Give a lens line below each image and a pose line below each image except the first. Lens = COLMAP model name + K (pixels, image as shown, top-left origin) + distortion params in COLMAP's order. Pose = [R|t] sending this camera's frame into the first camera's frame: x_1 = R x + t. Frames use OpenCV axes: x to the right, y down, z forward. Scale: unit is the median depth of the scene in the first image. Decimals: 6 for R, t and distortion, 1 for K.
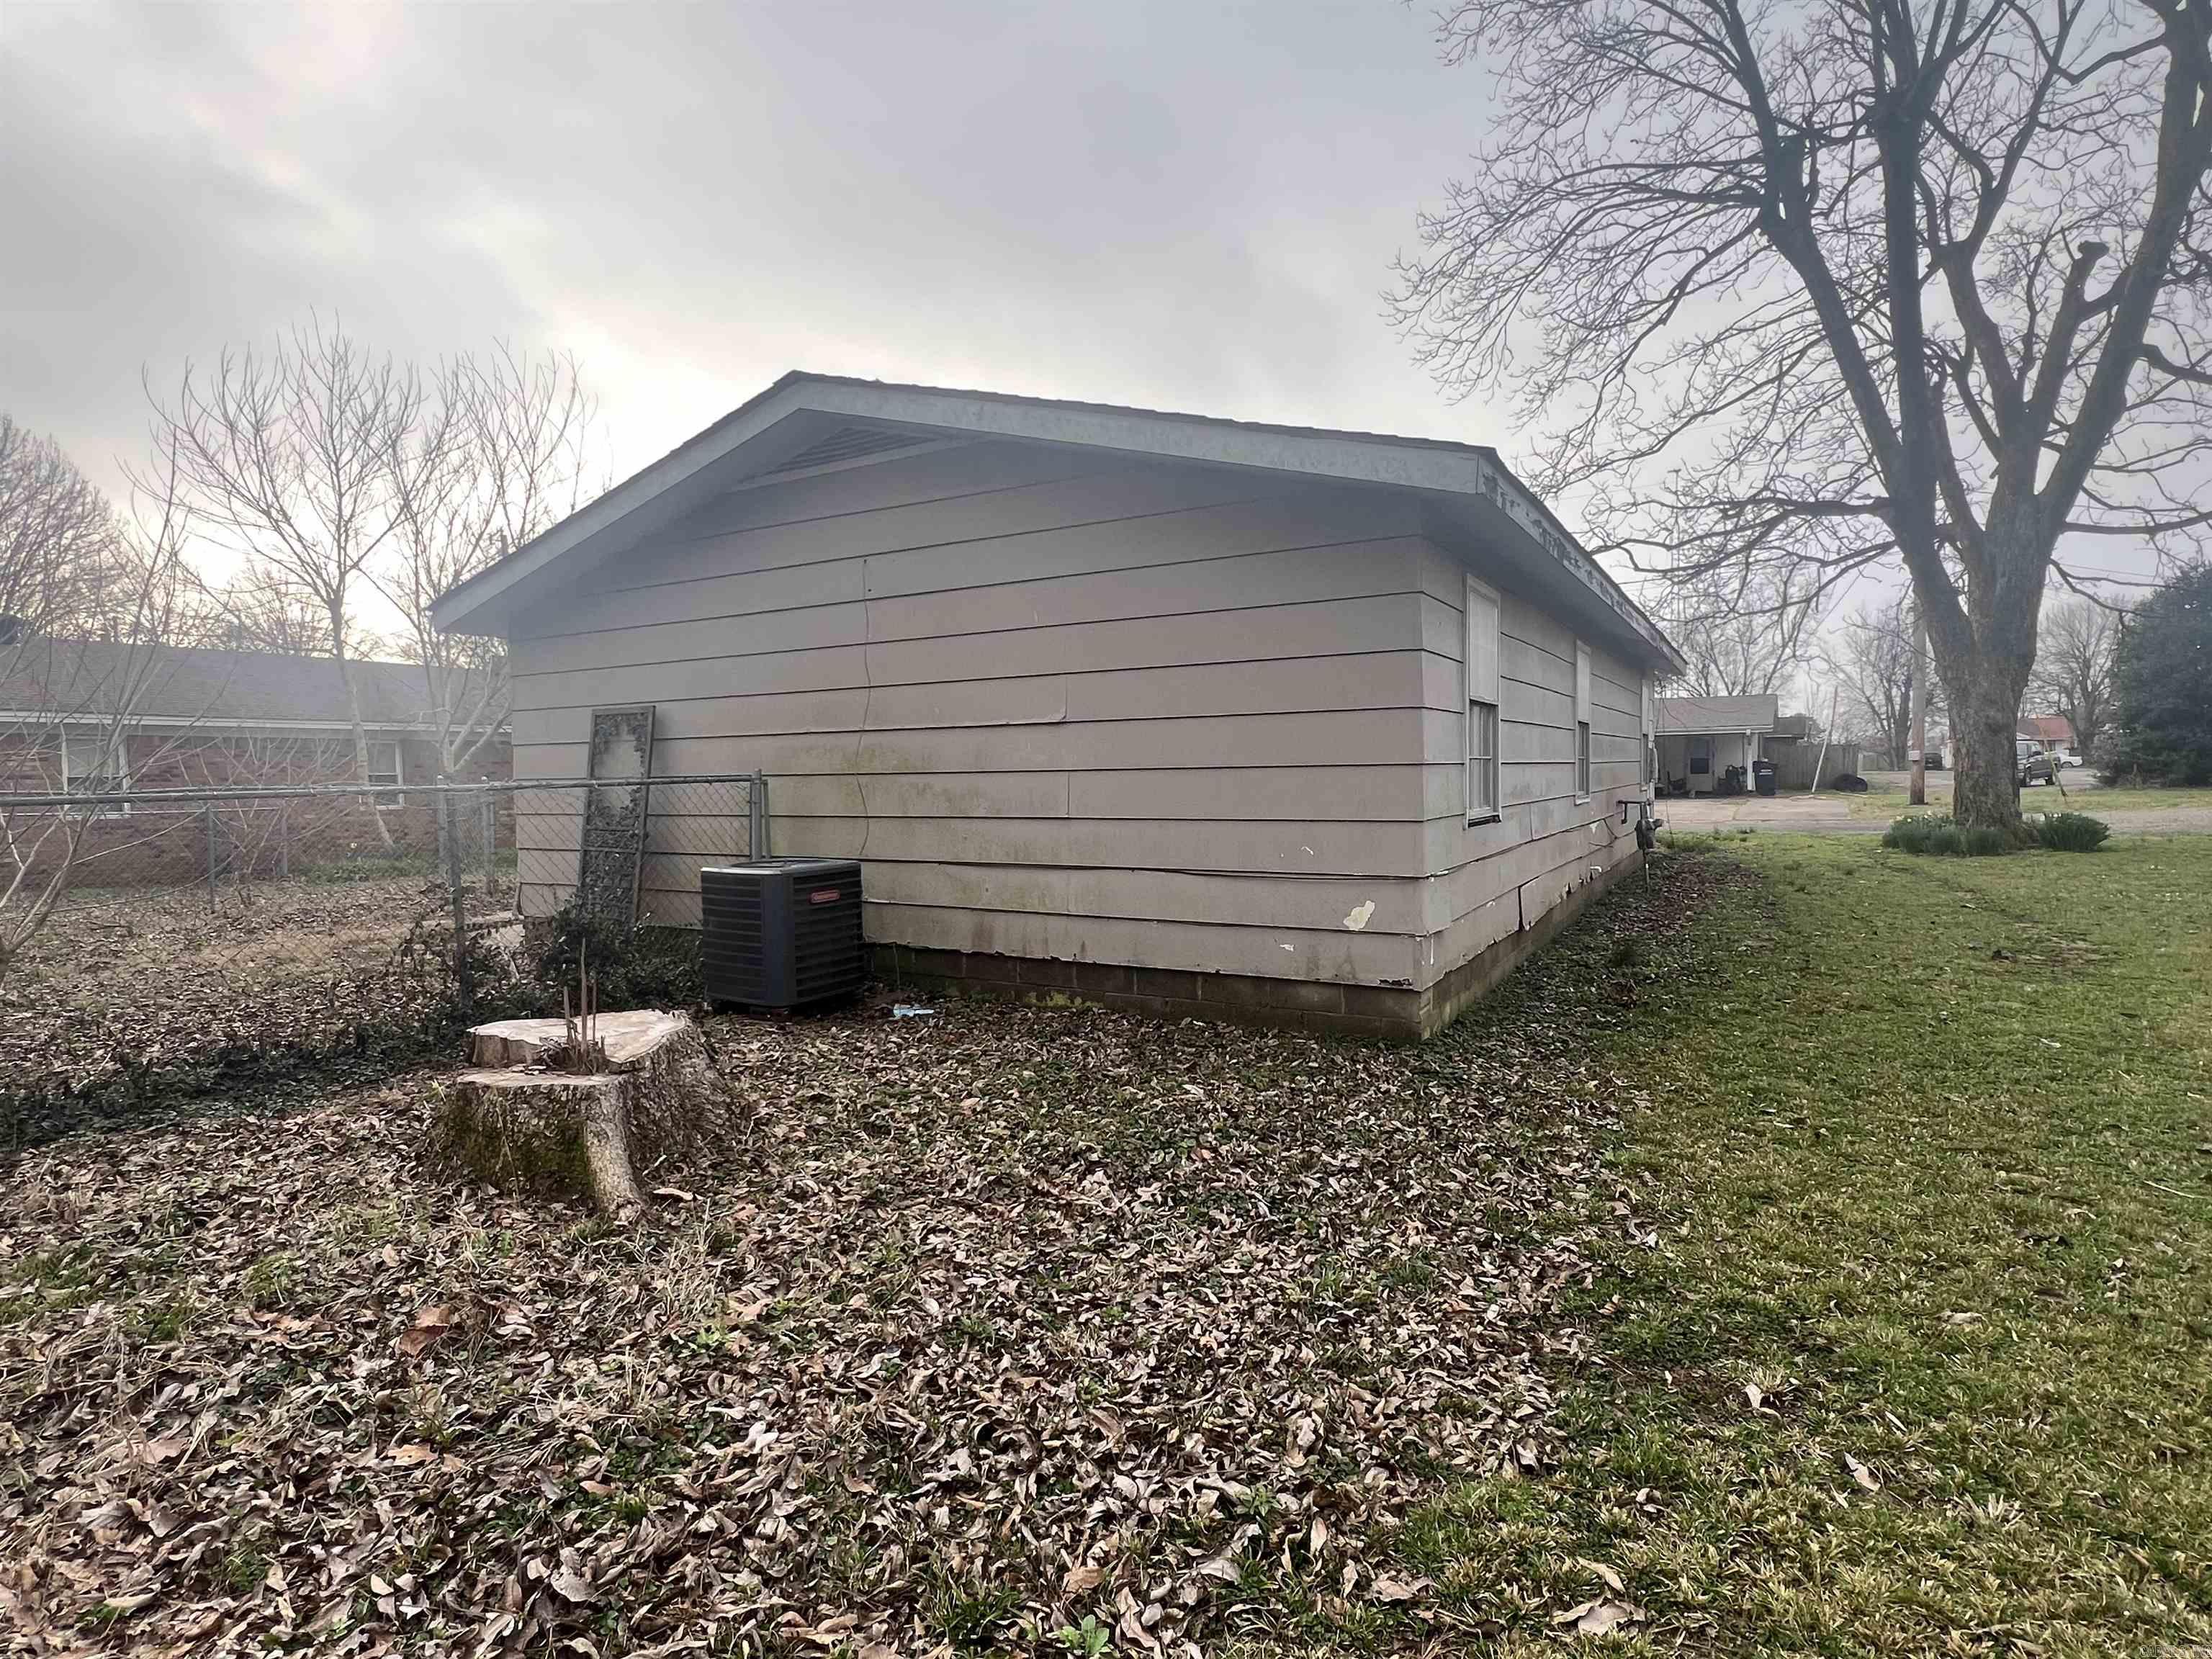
lens RADIAL K [[1168.7, 0, 1096.6], [0, 1168.7, 821.6], [0, 0, 1]] dist [-0.002370, 0.000842]
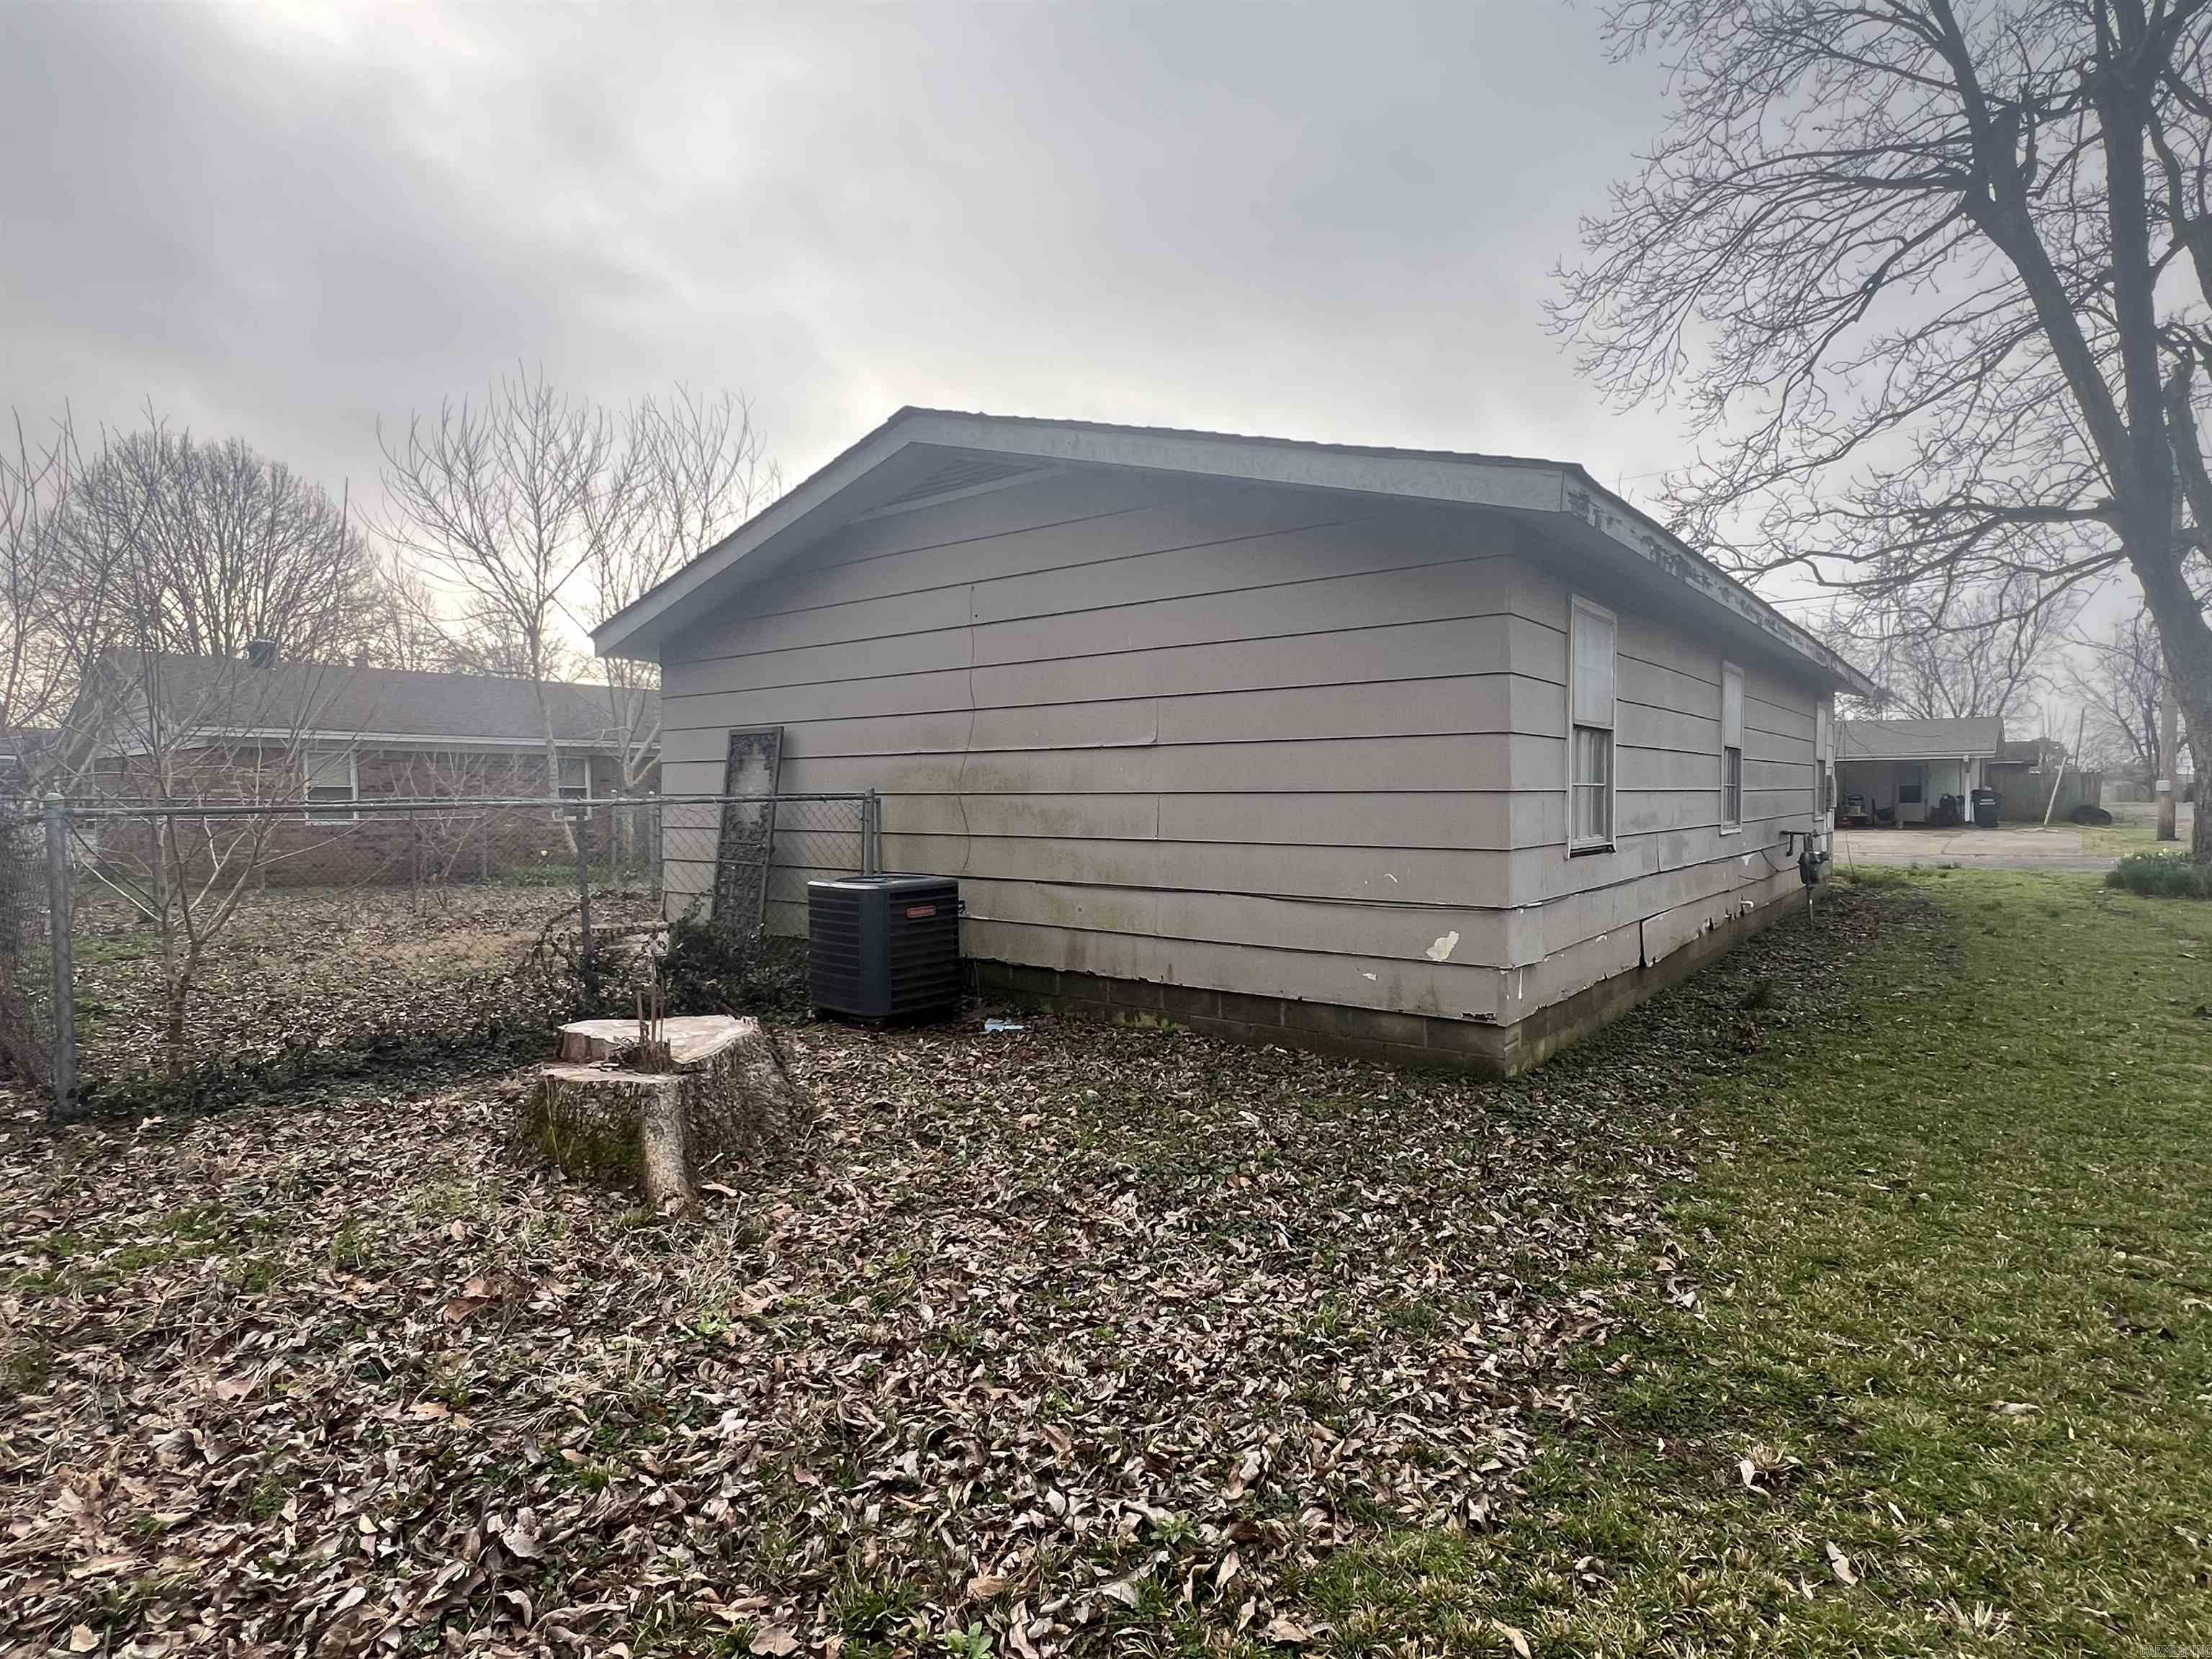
lens RADIAL K [[1168.1, 0, 1106.0], [0, 1168.1, 829.5], [0, 0, 1]] dist [-0.002368, 0.000768]
pose [[0.990167, 0.016407, -0.138927, 0.091221], [-0.017768, 0.999805, -0.008563, -0.003879], [0.138760, 0.010947, 0.990266, -0.003240]]
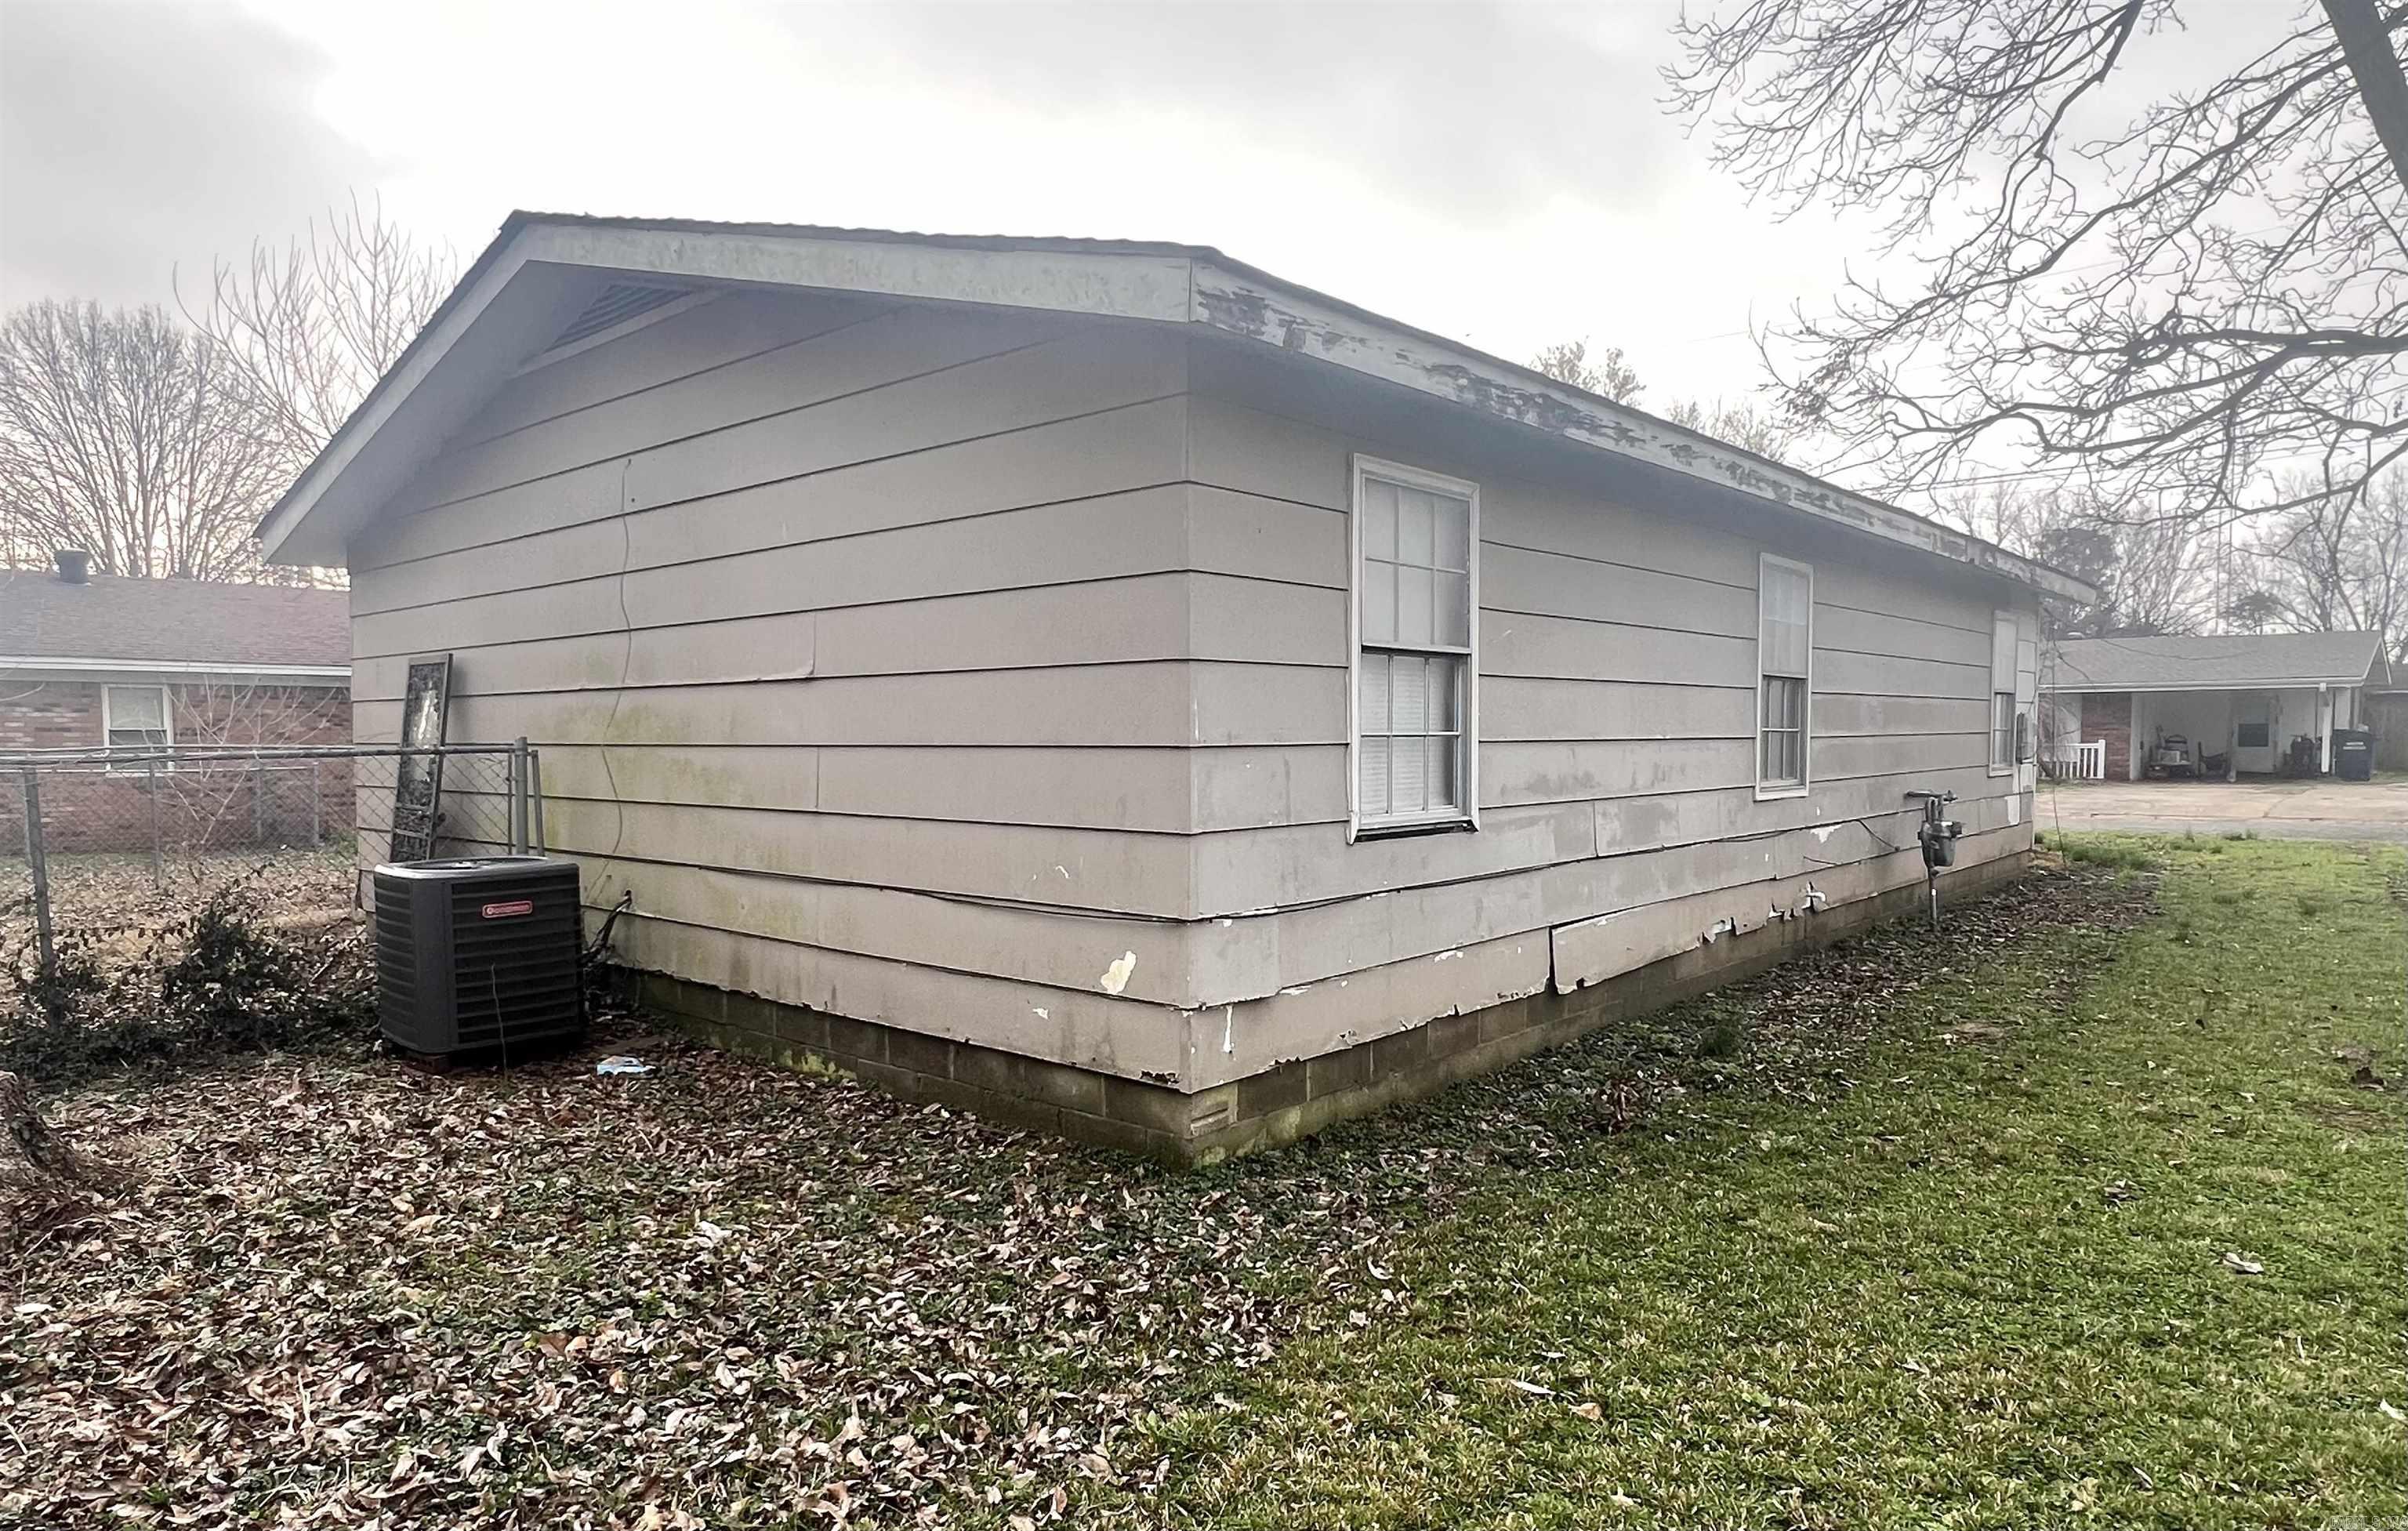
lens RADIAL K [[1441.9, 0, 1192.6], [0, 1441.9, 809.7], [0, 0, 1]] dist [-0.000649, -0.001303]
pose [[0.977416, 0.022943, -0.210074, 0.493792], [-0.020011, 0.999671, 0.016074, -0.029894], [0.210373, -0.011507, 0.977553, 0.235149]]
